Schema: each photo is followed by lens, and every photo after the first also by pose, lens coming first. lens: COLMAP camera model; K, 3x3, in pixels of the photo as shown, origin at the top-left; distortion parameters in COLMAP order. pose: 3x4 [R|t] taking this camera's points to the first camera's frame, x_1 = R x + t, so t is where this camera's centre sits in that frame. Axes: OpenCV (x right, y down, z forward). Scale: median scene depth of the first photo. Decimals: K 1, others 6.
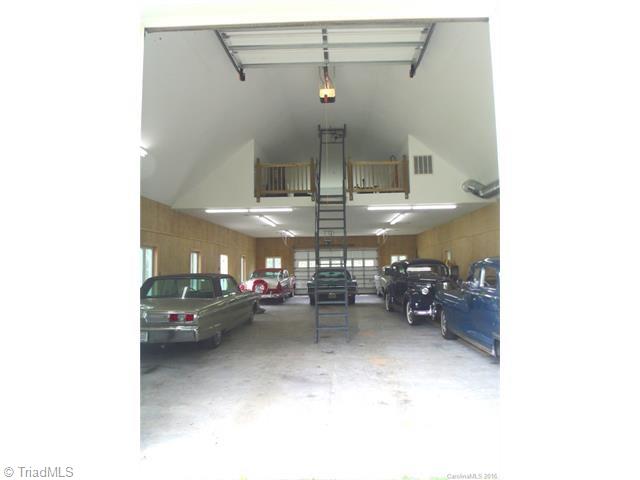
lens RADIAL K [[511.7, 0, 319.4], [0, 511.7, 238.9], [0, 0, 1]] dist [-0.030679, 0.017101]
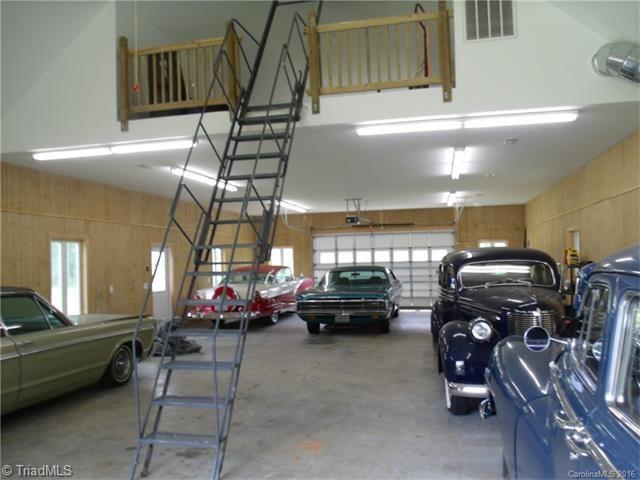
lens RADIAL K [[593.9, 0, 321.0], [0, 593.9, 260.7], [0, 0, 1]] dist [-0.007046, 0.000000]
pose [[0.980321, -0.010686, -0.197120, 0.158130], [0.022596, 0.998045, 0.058267, 0.018385], [0.196112, -0.061574, 0.978646, 0.487076]]
